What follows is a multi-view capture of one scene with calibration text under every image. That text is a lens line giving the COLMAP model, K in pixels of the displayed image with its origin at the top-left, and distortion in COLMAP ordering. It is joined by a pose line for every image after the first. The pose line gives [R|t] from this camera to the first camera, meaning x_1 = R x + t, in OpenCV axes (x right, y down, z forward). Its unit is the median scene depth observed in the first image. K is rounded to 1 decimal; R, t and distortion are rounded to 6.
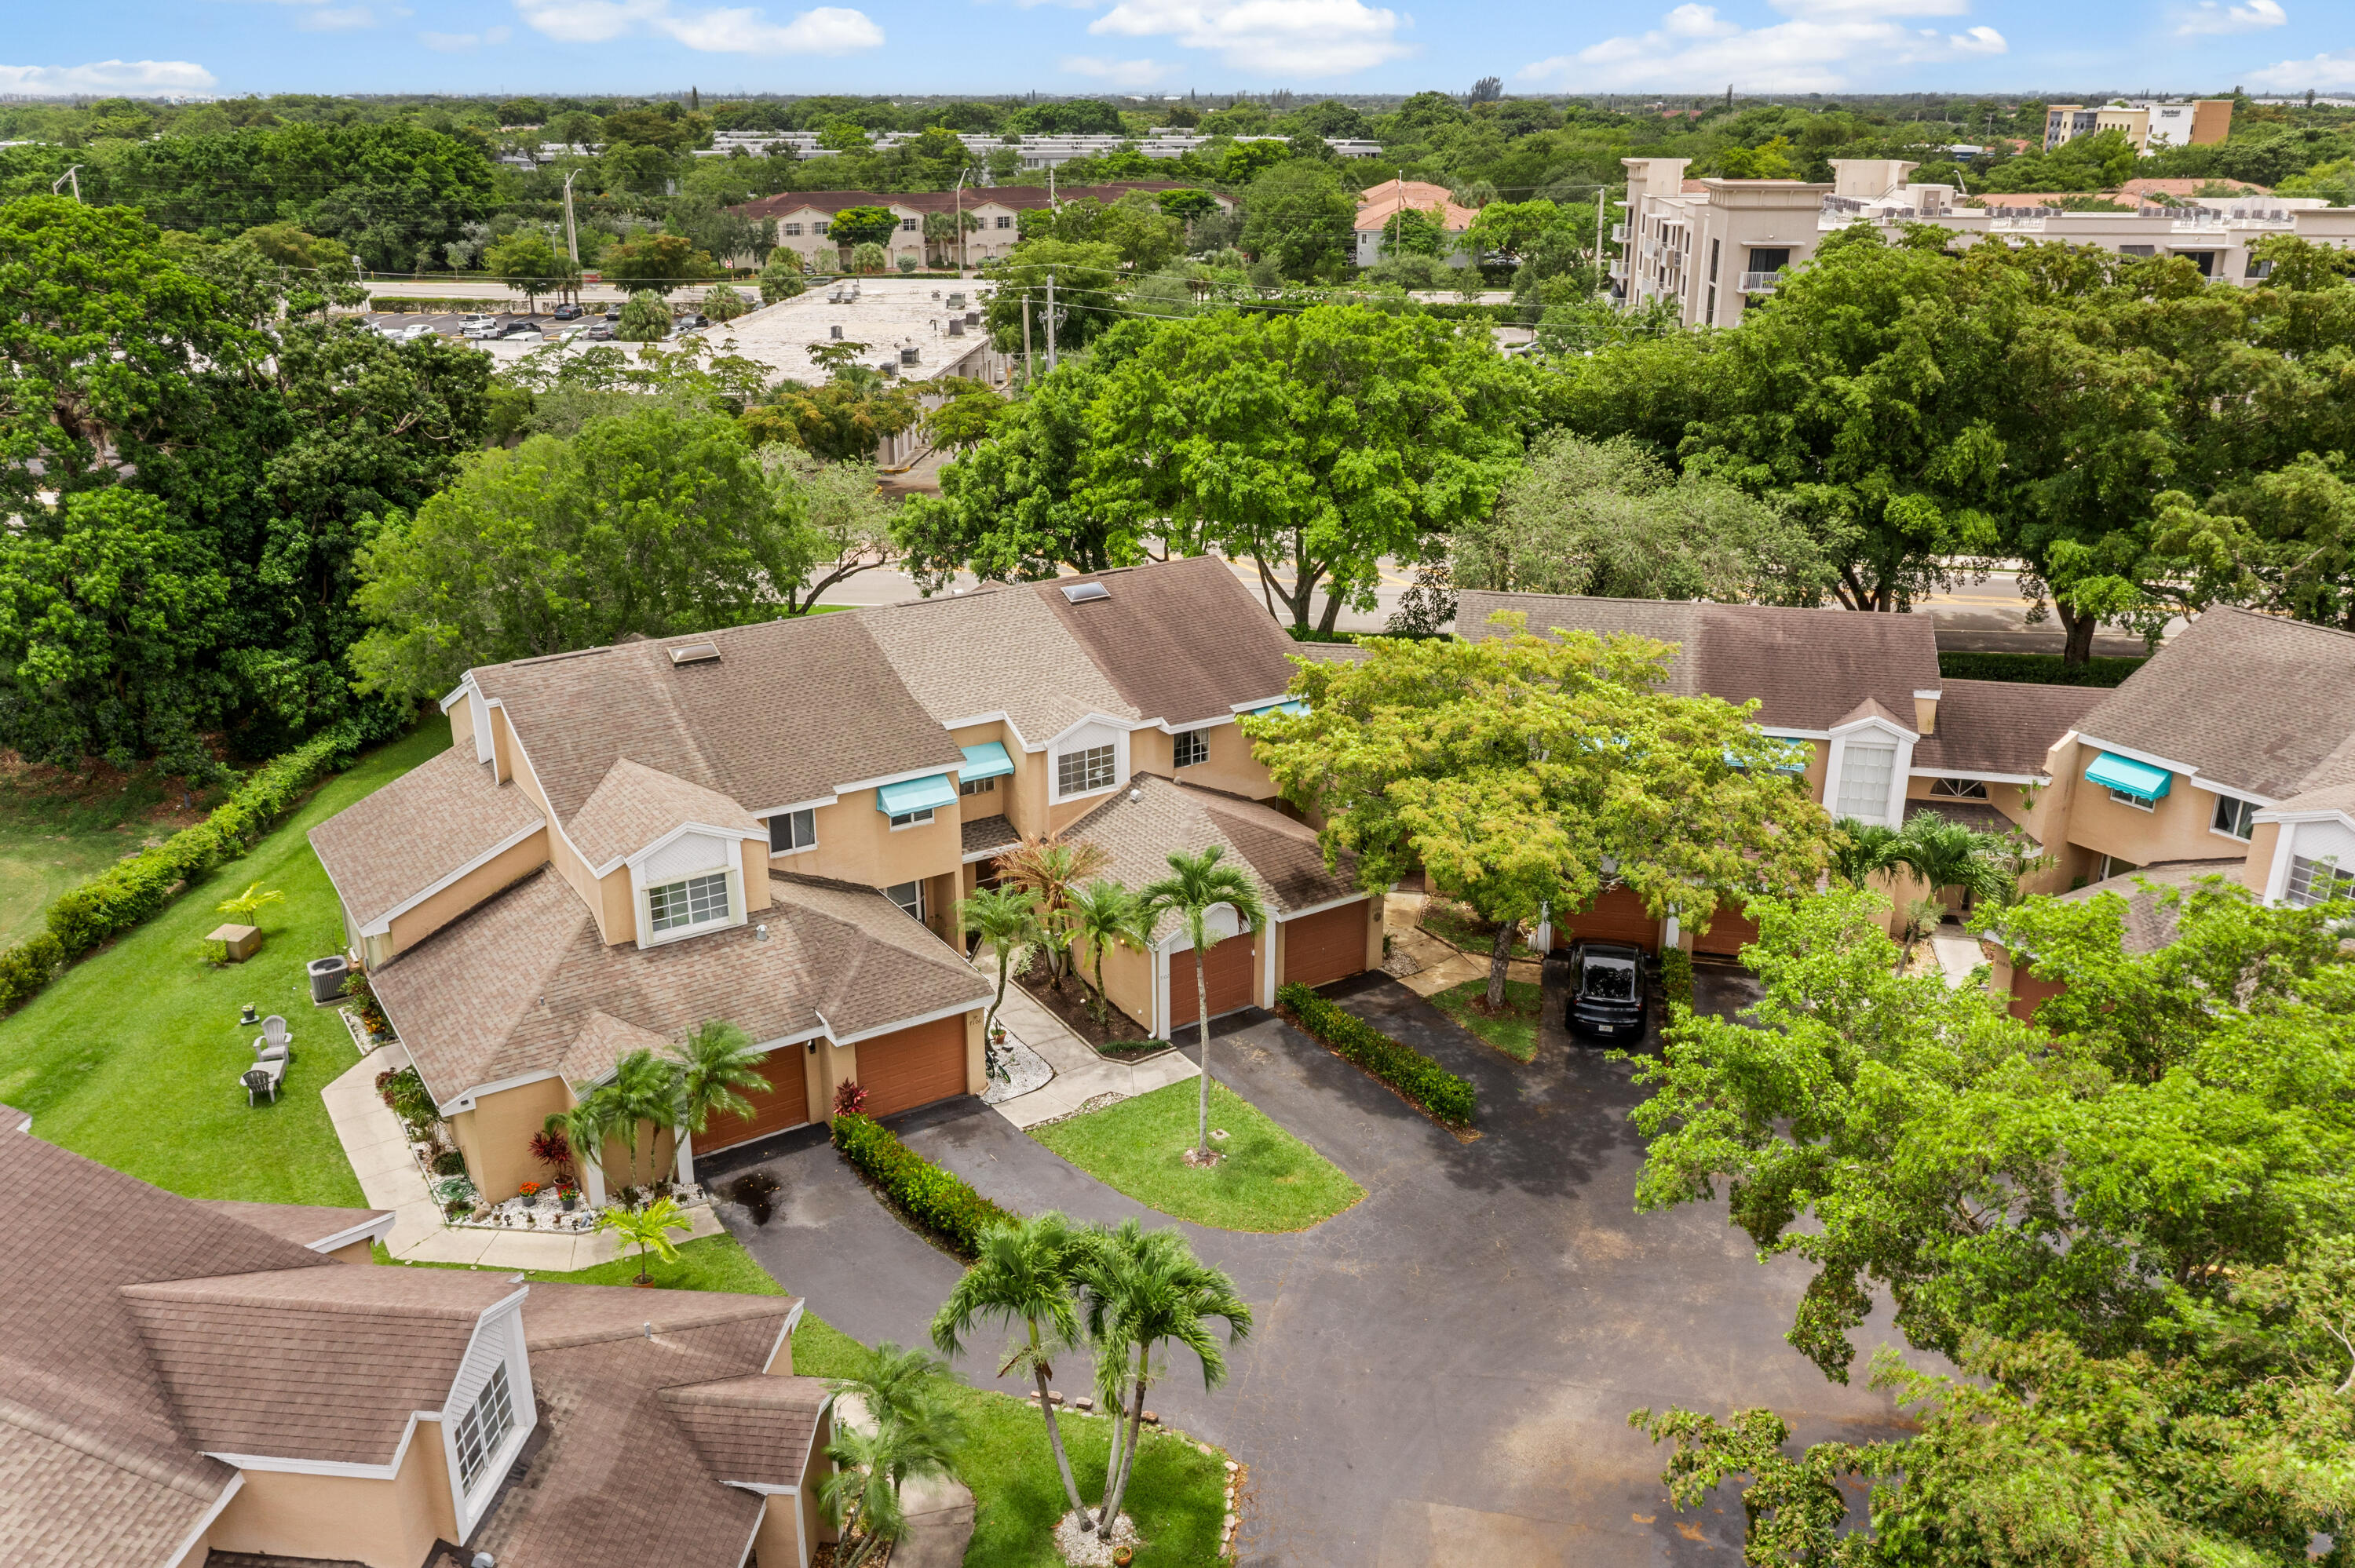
lens RADIAL K [[1872.3, 0, 1173.2], [0, 1872.3, 787.1], [0, 0, 1]] dist [-0.012533, -0.008518]
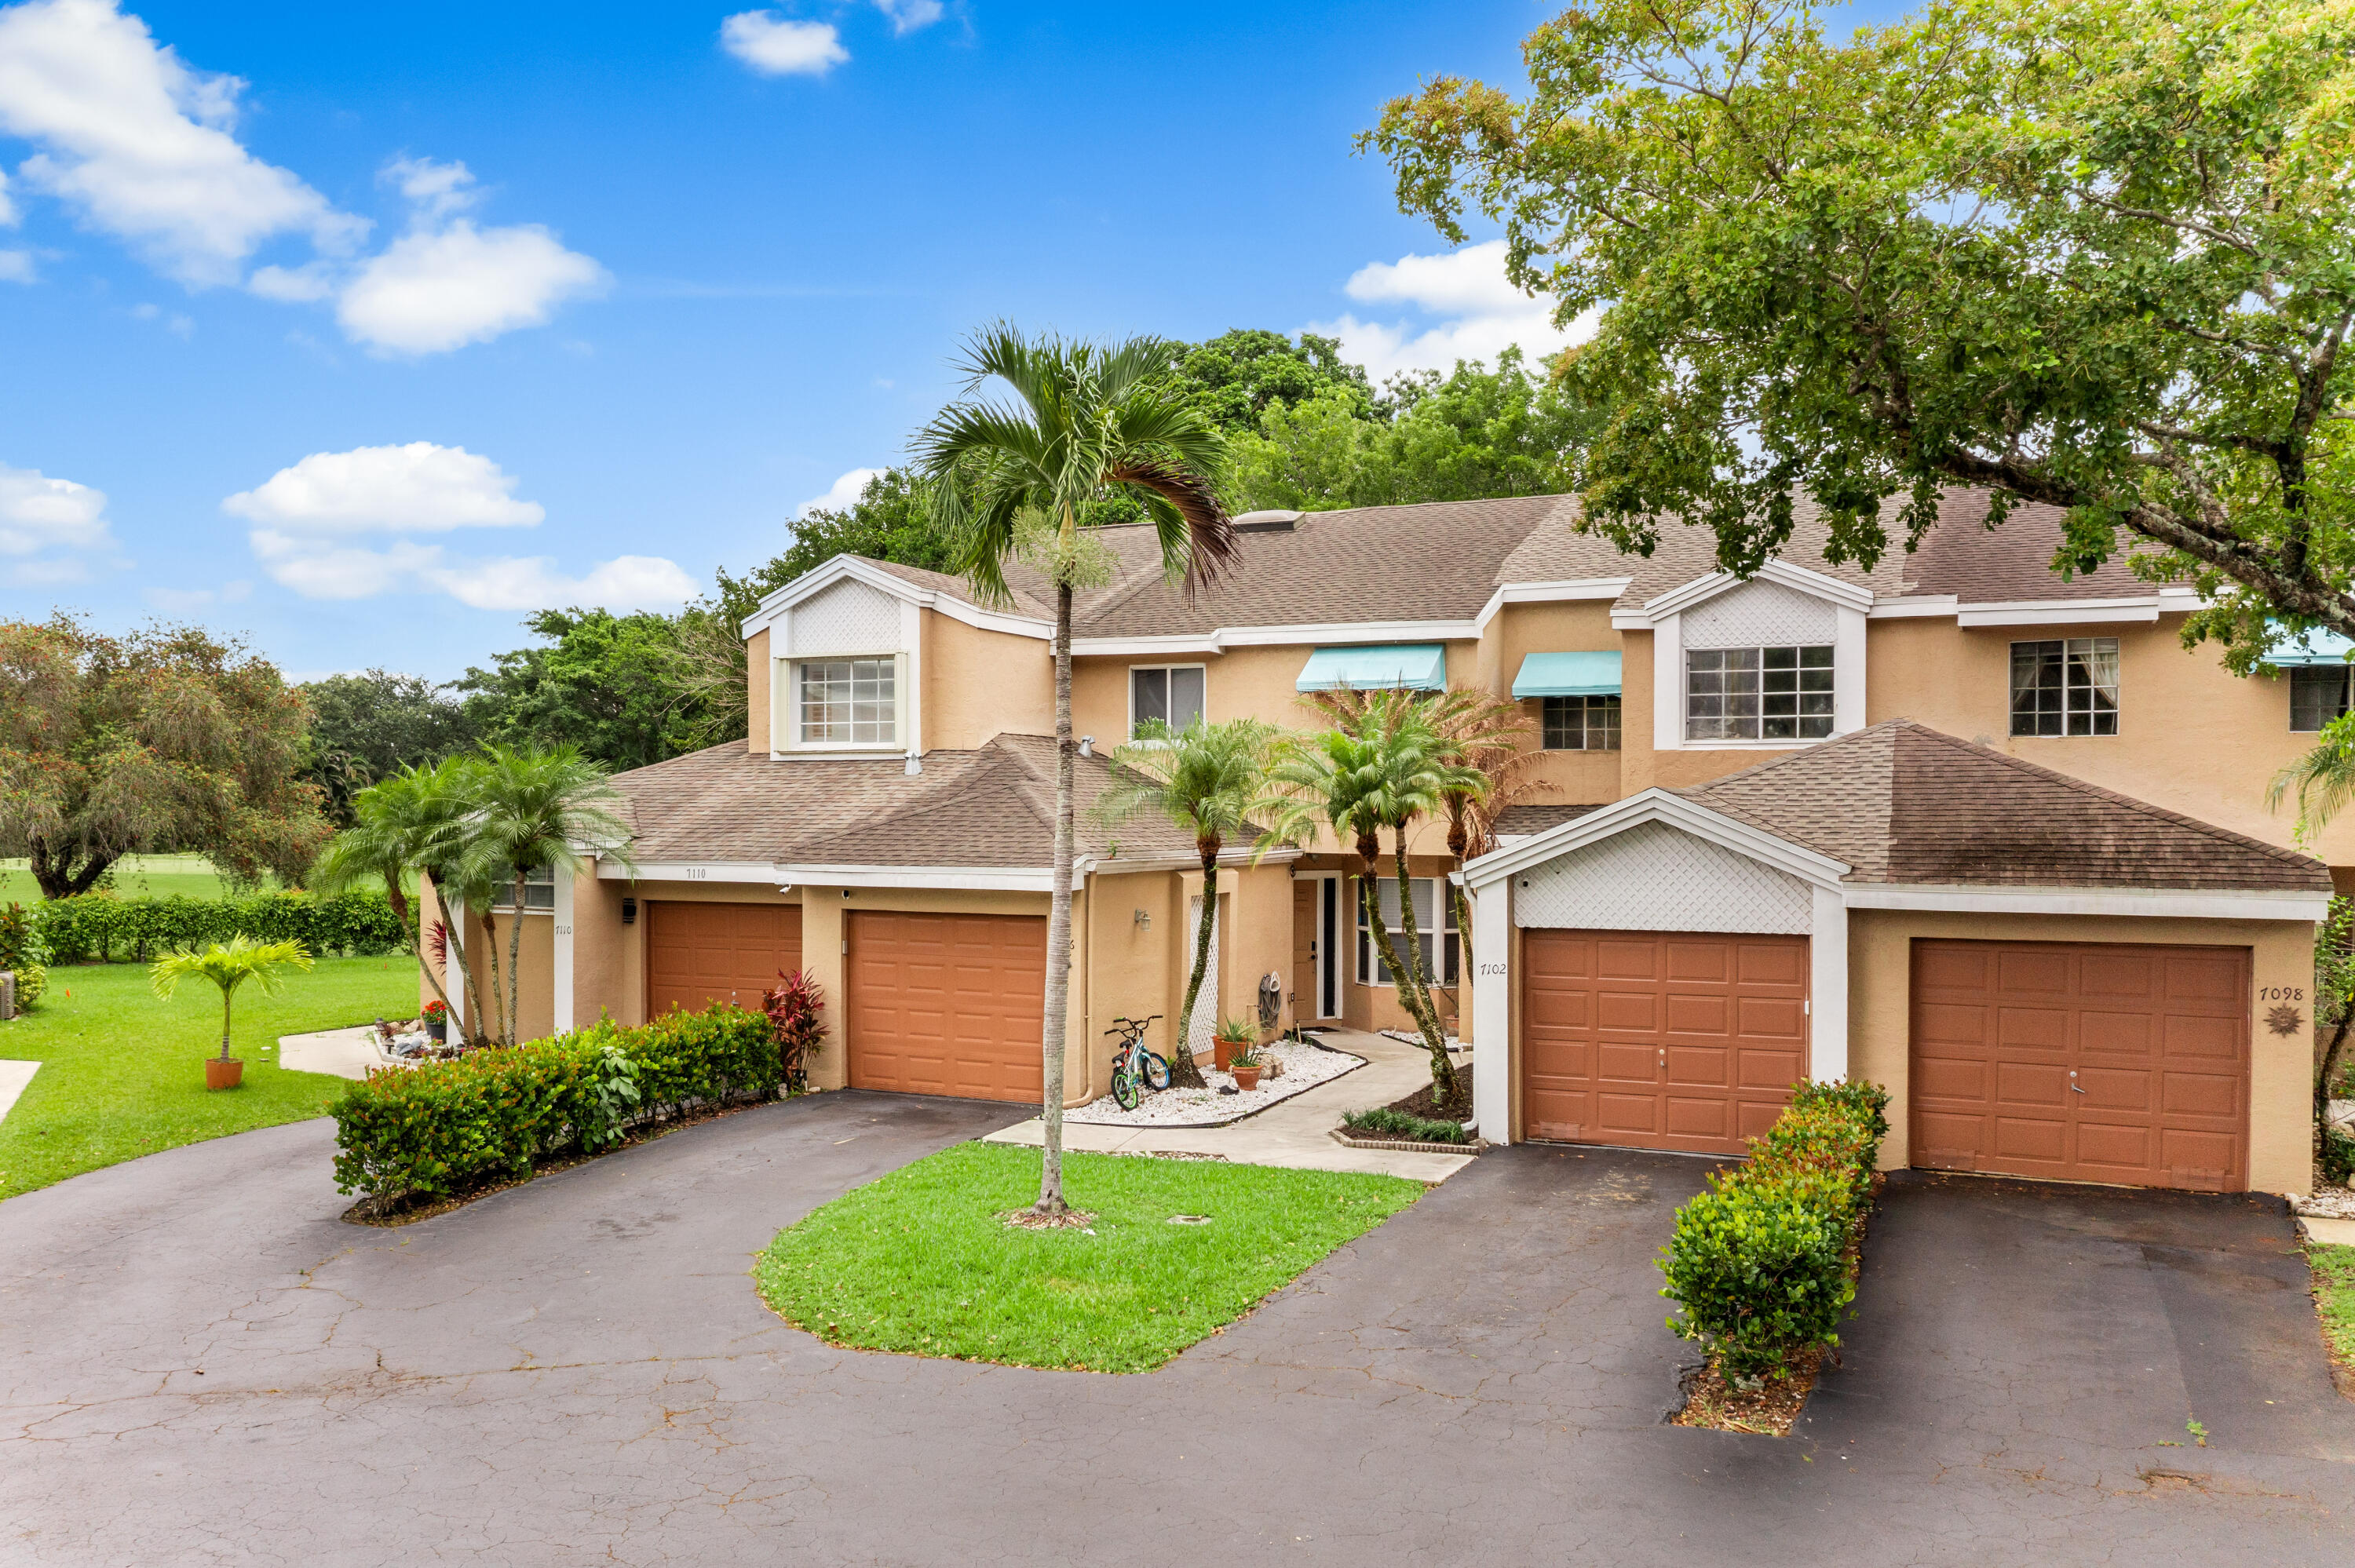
lens RADIAL K [[1877.3, 0, 1169.2], [0, 1877.3, 846.7], [0, 0, 1]] dist [-0.016885, 0.007908]
pose [[0.529824, 0.020123, -0.847869, 0.289961], [-0.301484, 0.938890, -0.166111, 0.158193], [0.792713, 0.343629, 0.503513, 0.696783]]
